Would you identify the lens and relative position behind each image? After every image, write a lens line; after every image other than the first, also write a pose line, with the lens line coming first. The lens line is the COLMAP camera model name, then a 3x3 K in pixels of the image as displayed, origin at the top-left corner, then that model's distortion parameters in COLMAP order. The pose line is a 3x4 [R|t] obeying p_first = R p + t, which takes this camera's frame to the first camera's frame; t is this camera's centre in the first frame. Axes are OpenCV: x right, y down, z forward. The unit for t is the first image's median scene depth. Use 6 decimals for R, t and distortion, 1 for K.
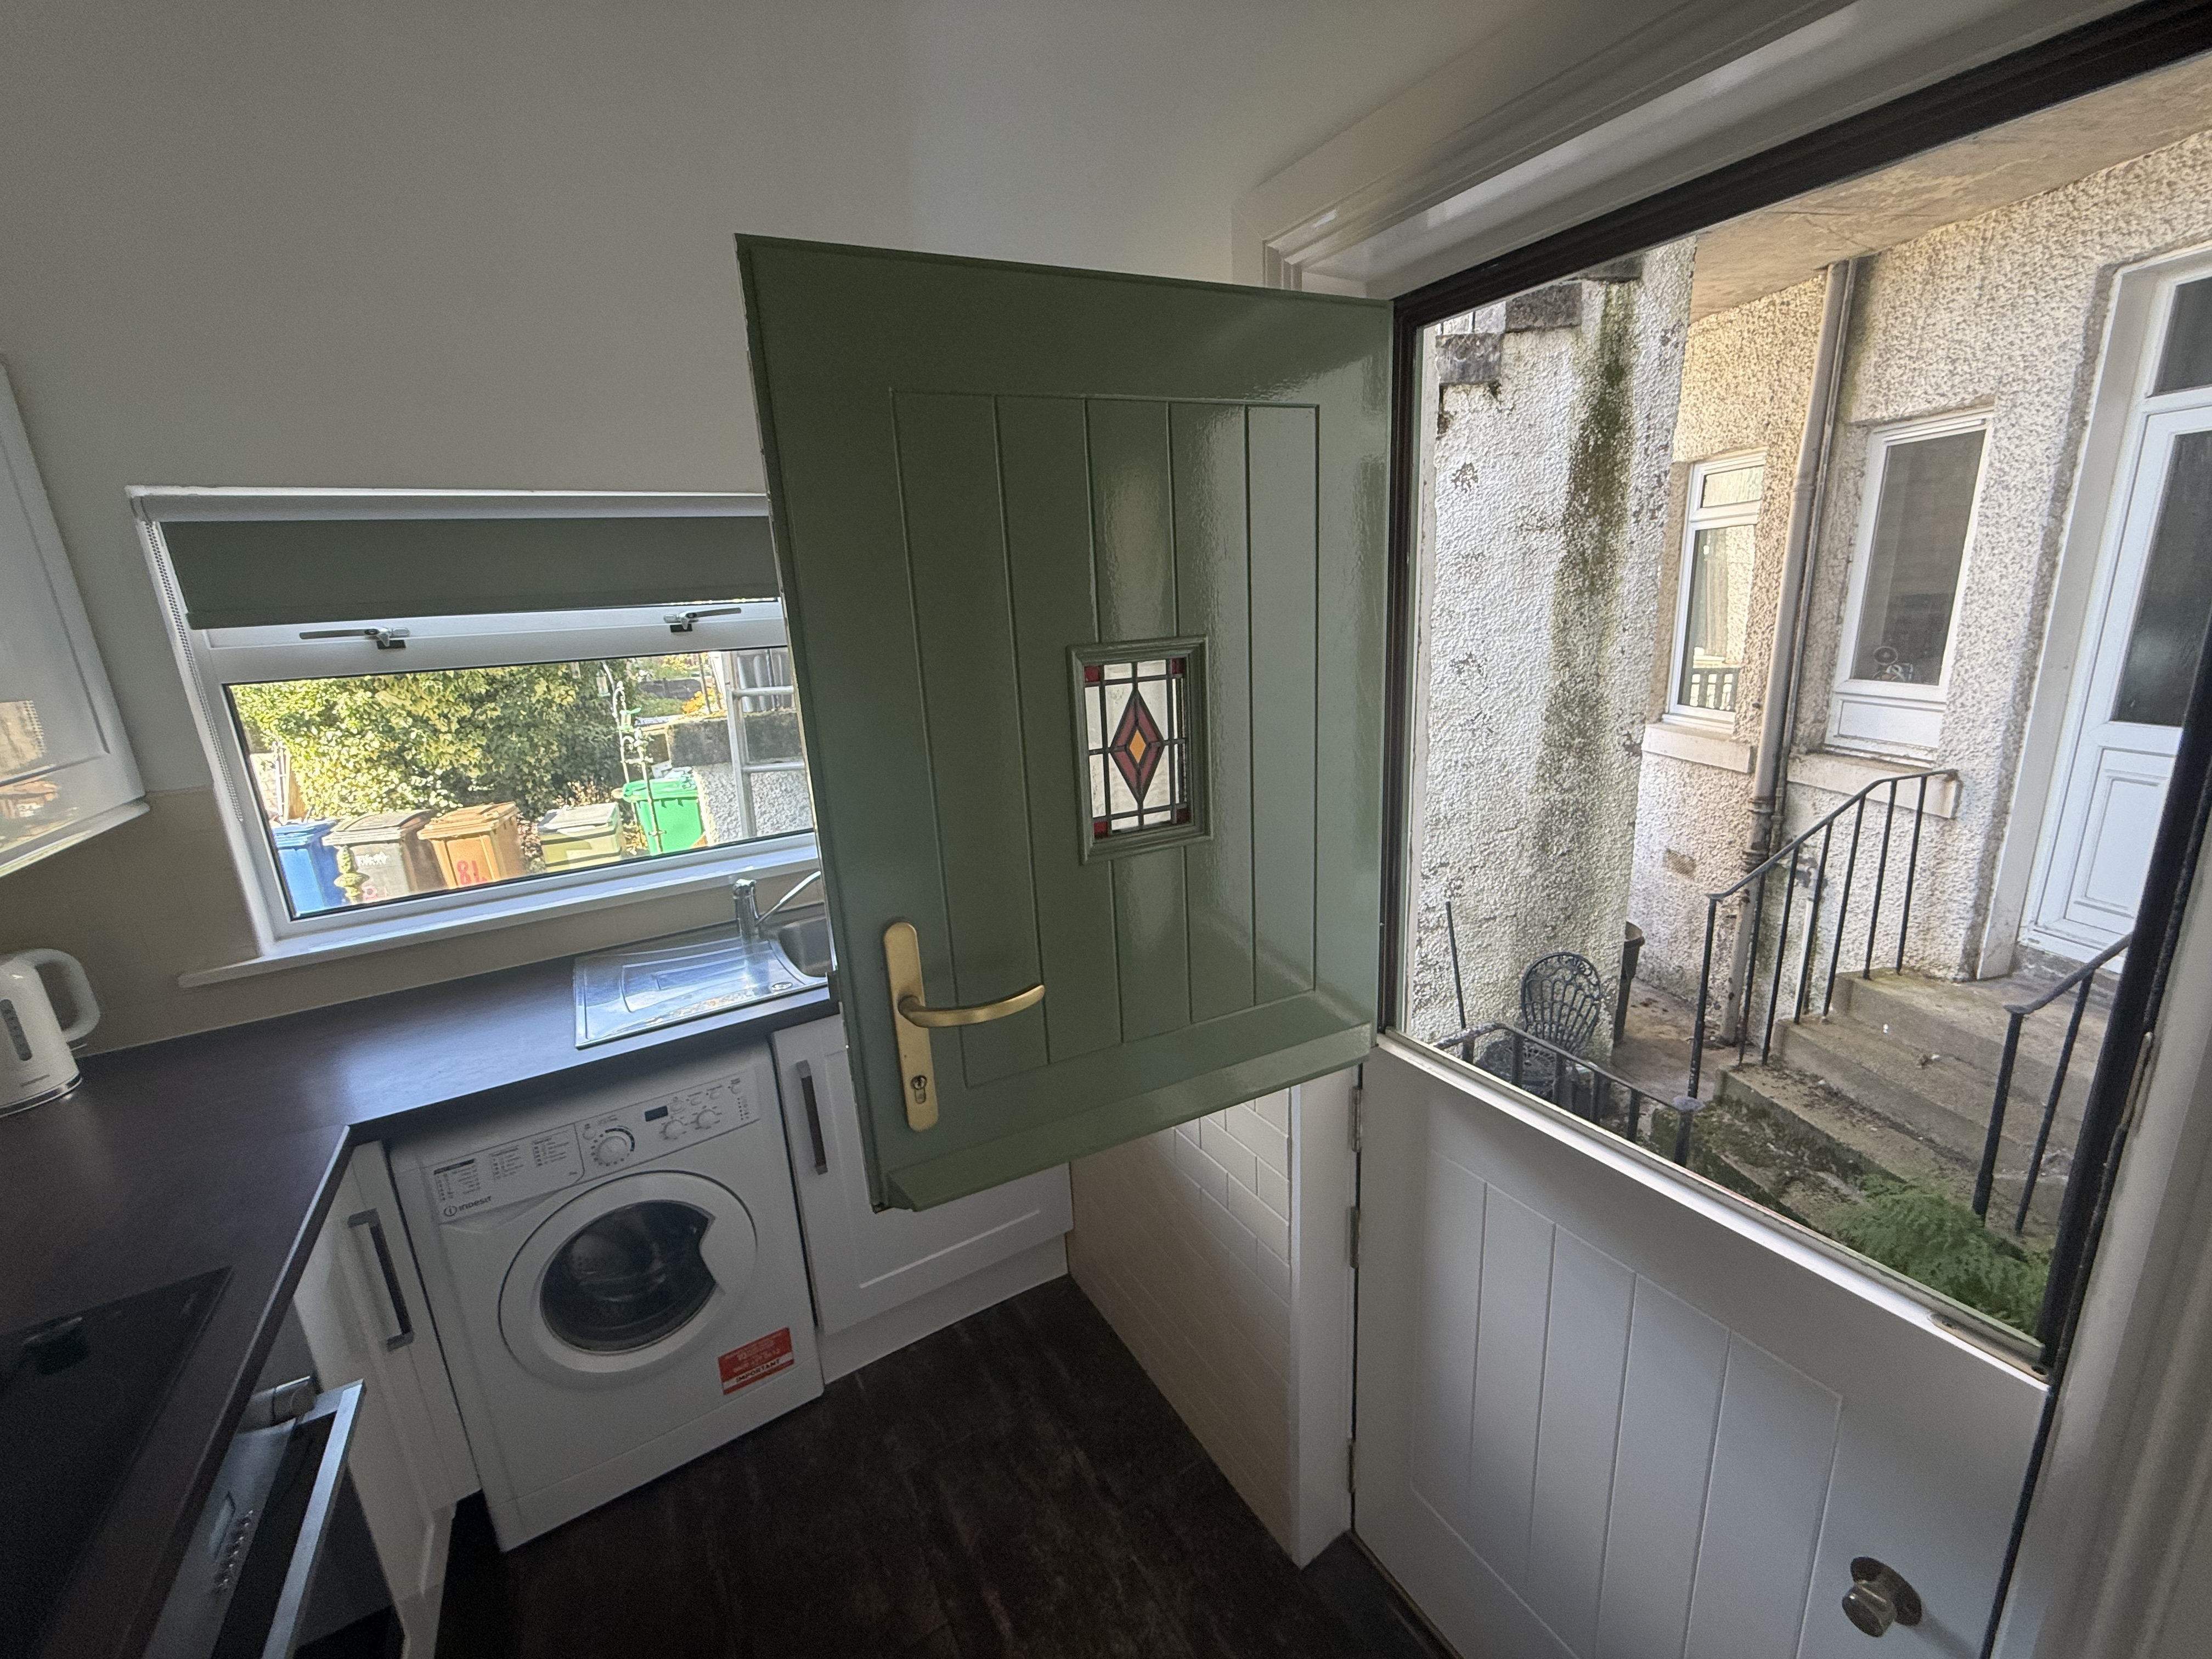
lens RADIAL K [[884.5, 0, 1099.0], [0, 884.5, 824.4], [0, 0, 1]] dist [0.000579, -0.000181]
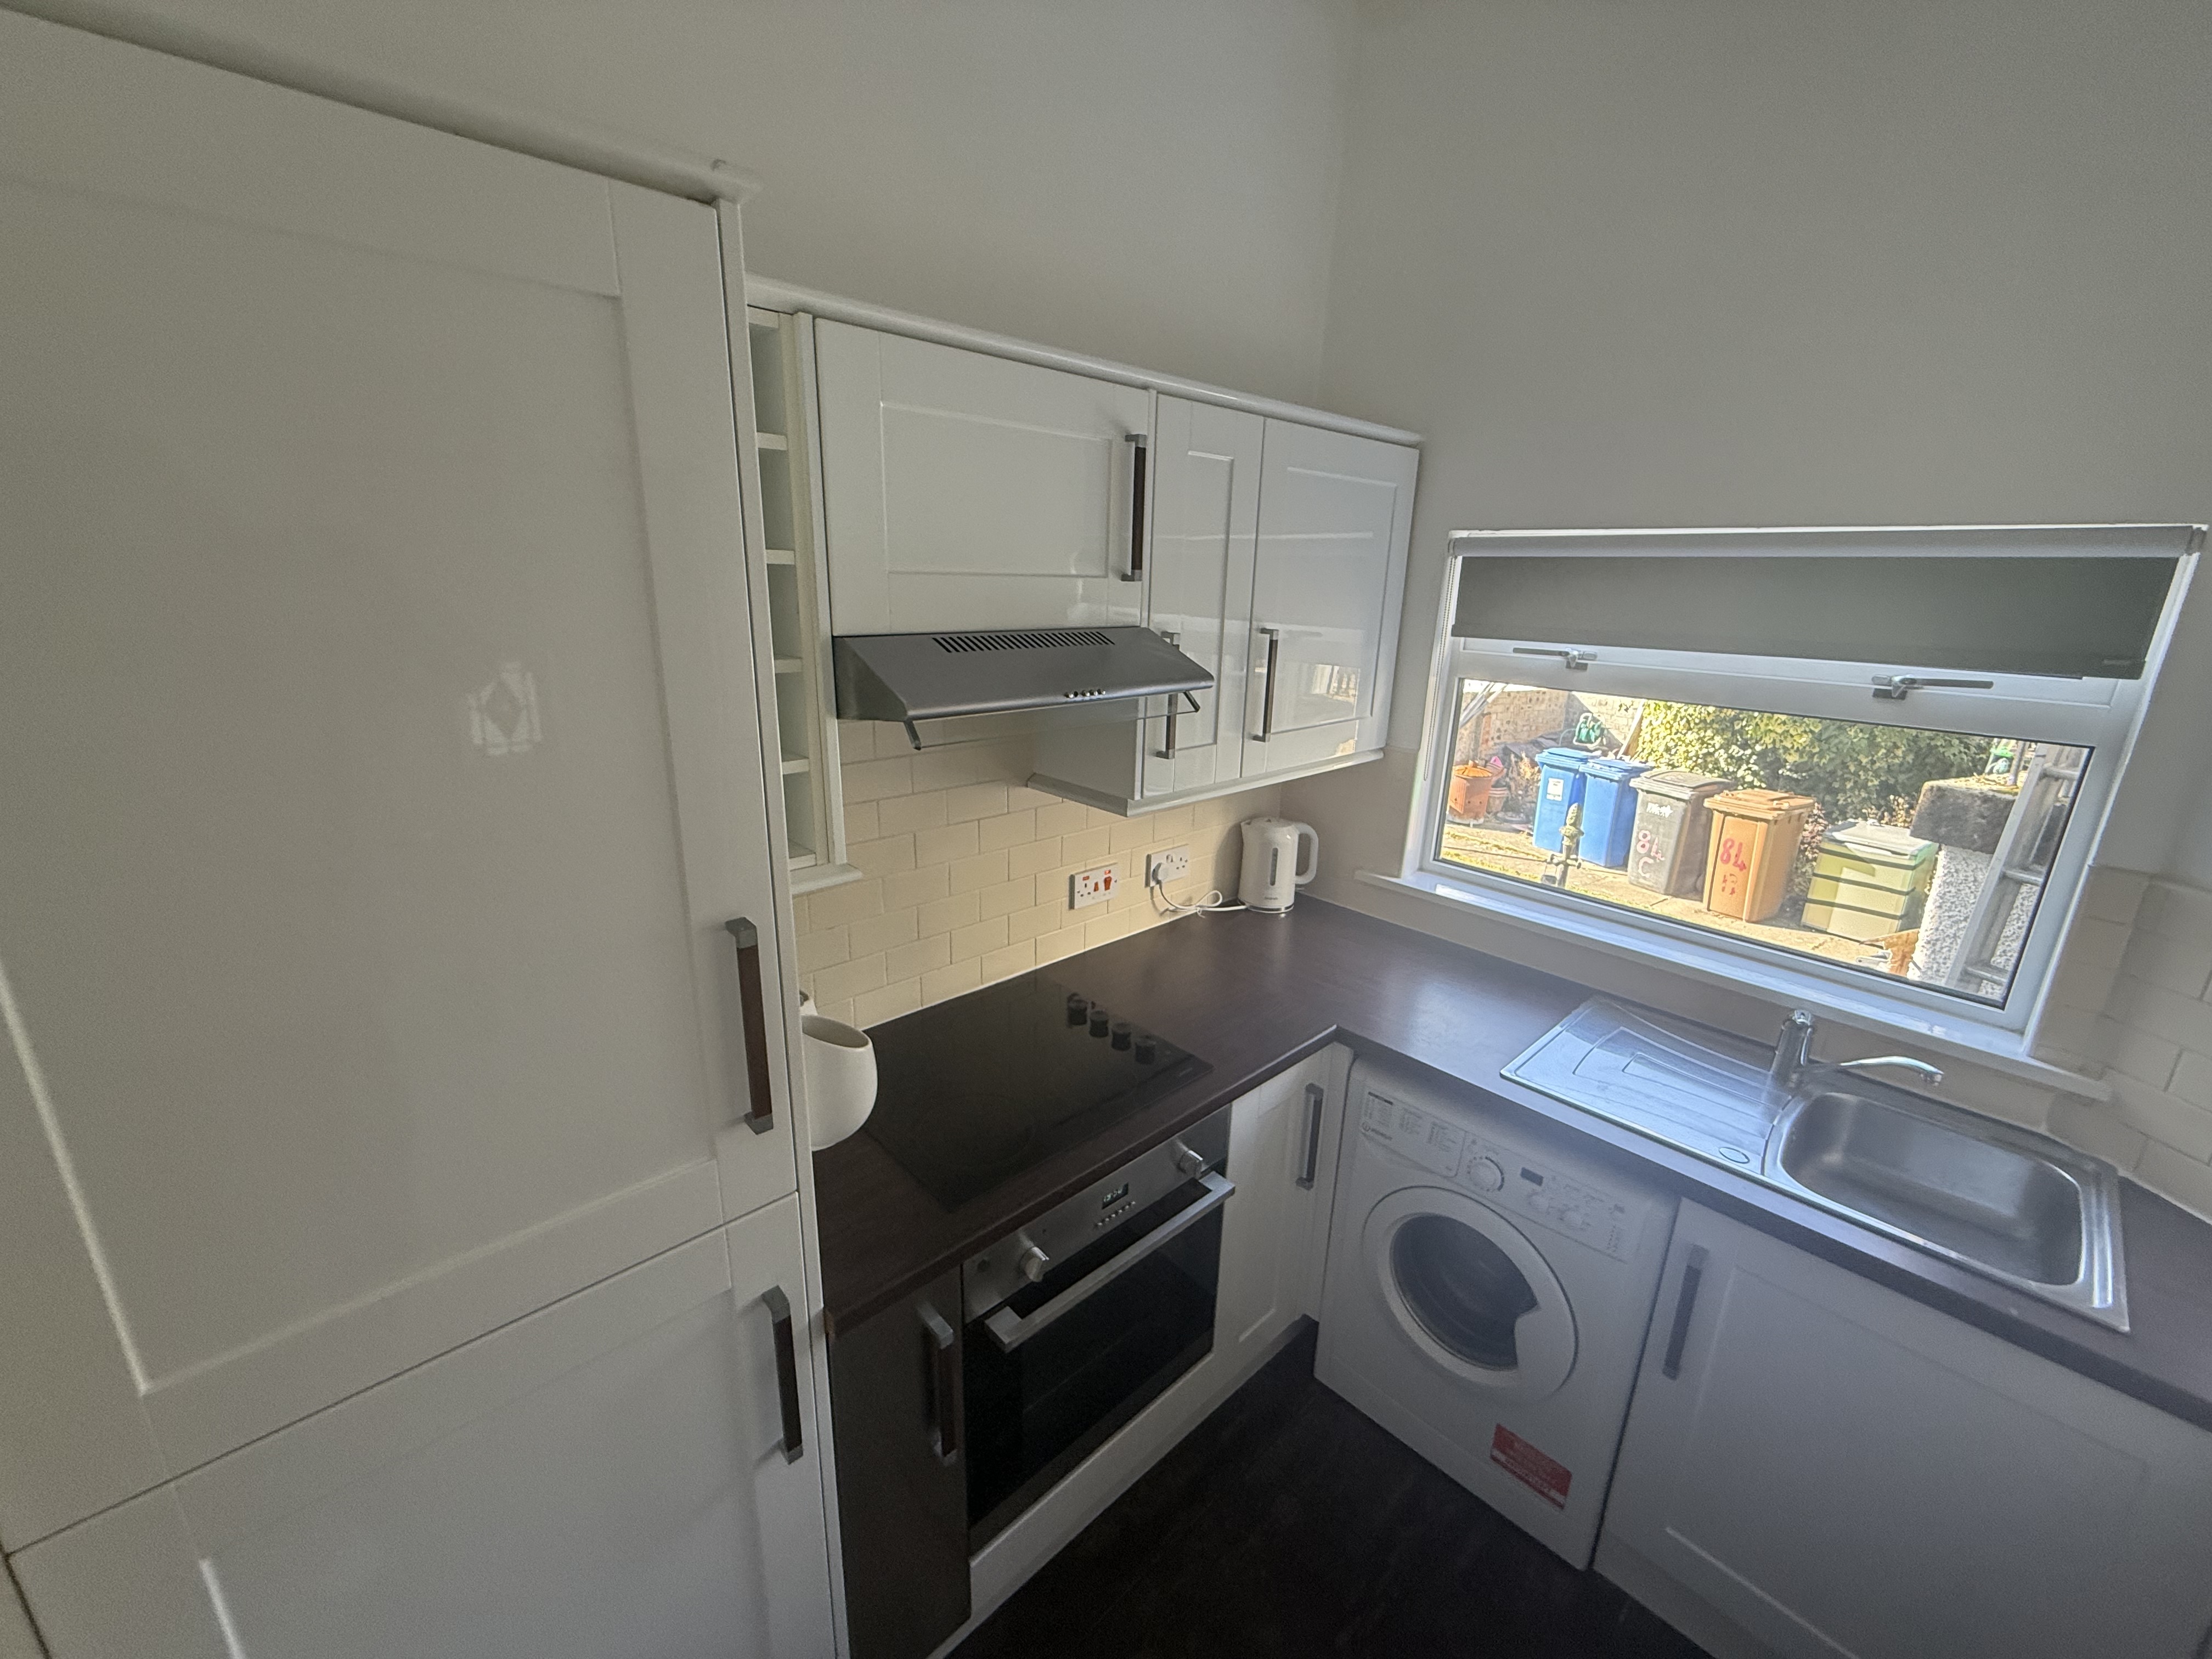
lens RADIAL K [[884.5, 0, 1101.8], [0, 884.5, 824.4], [0, 0, 1]] dist [0.000579, -0.000181]
pose [[0.224639, 0.324225, -0.918921, 0.142531], [-0.281655, 0.924375, 0.257296, -0.128134], [0.932849, 0.201020, 0.298971, 0.141007]]
